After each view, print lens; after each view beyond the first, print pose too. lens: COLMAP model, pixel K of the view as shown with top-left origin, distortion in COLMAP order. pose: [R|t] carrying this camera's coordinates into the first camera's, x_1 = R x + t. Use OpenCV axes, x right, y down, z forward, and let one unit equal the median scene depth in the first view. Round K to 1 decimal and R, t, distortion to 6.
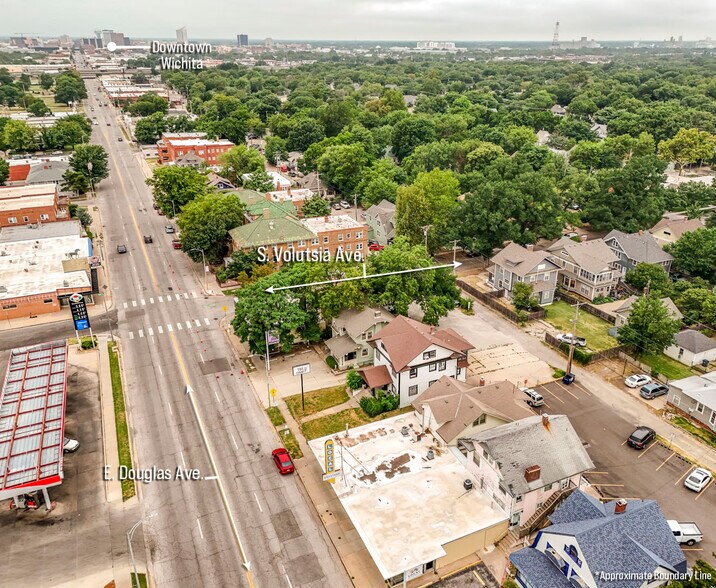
lens RADIAL K [[580.1, 0, 386.3], [0, 580.1, 296.6], [0, 0, 1]] dist [0.017884, -0.007173]
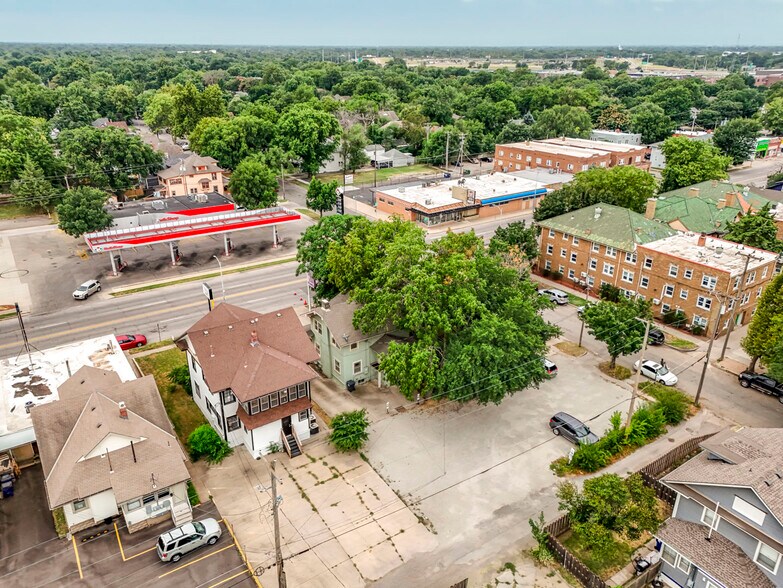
lens RADIAL K [[580.9, 0, 393.7], [0, 580.9, 293.6], [0, 0, 1]] dist [0.079261, -0.073583]
pose [[0.151545, 0.378905, -0.912943, 0.449364], [-0.401953, 0.867419, 0.293289, -0.153788], [0.903033, 0.322514, 0.283755, 0.653359]]
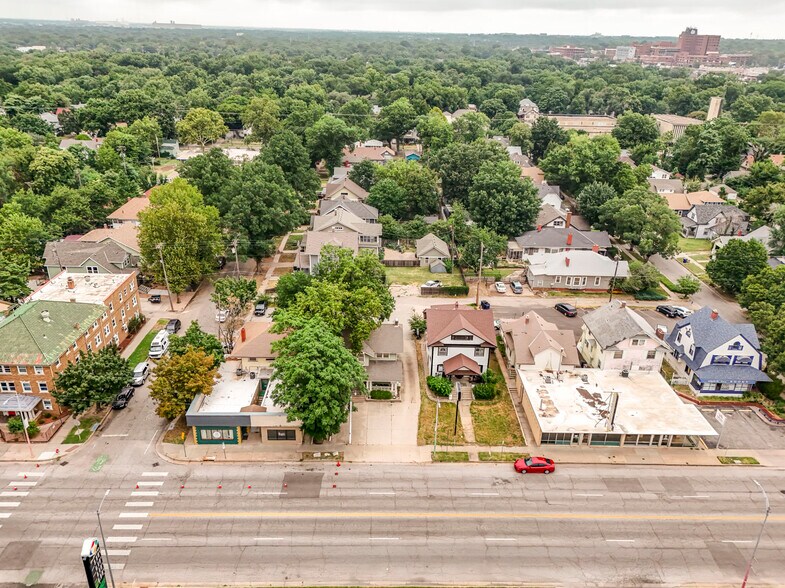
lens RADIAL K [[592.7, 0, 392.5], [0, 592.7, 294.0], [0, 0, 1]] dist [0.024784, -0.000059]
pose [[0.415264, -0.363439, 0.833947, -0.599253], [0.341291, 0.912008, 0.227512, -0.173533], [-0.843253, 0.190141, 0.502763, 0.381211]]
